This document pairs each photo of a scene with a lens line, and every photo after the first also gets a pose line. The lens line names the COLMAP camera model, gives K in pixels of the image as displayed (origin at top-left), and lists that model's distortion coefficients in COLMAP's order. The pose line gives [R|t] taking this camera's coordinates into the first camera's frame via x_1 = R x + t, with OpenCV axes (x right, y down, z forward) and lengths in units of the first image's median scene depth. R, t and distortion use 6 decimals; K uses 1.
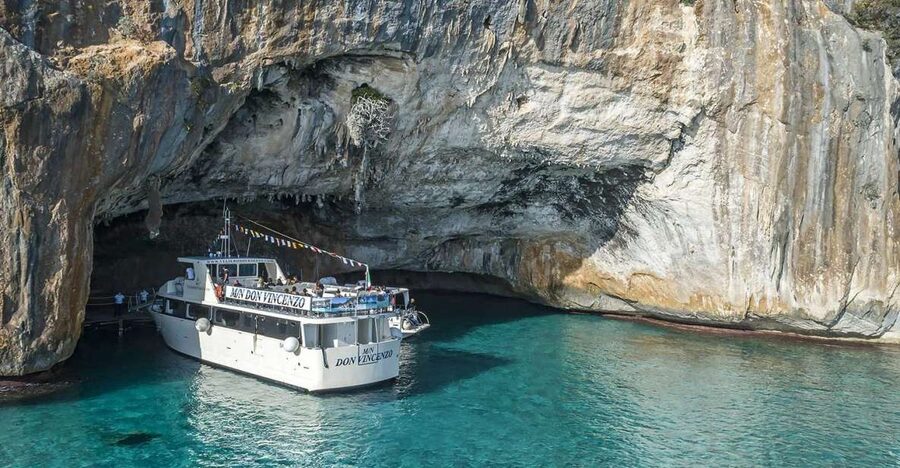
lens RADIAL K [[647.1, 0, 450.0], [0, 647.1, 234.0], [0, 0, 1]] dist [-0.009662, -0.002021]
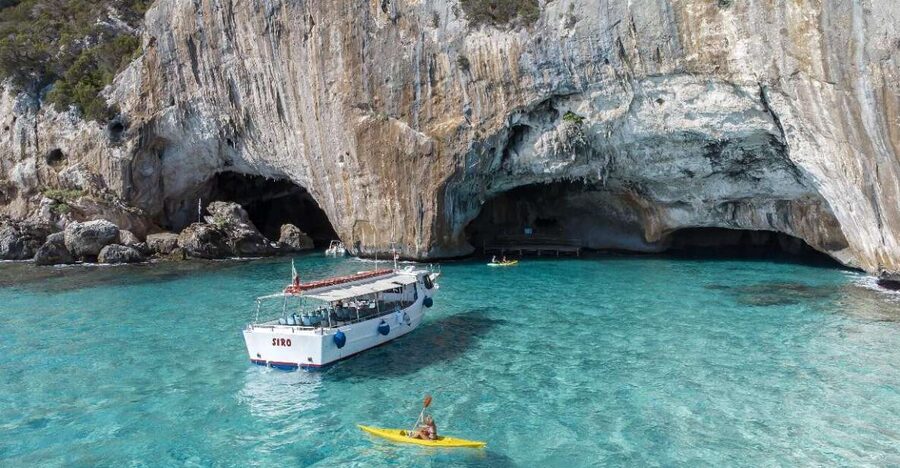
lens RADIAL K [[647.1, 0, 450.0], [0, 647.1, 234.0], [0, 0, 1]] dist [-0.009662, -0.002021]
pose [[0.453117, 0.016211, -0.891303, 1.212381], [0.010236, 0.999674, 0.023385, 0.049322], [0.891392, -0.019720, 0.452804, -0.064361]]
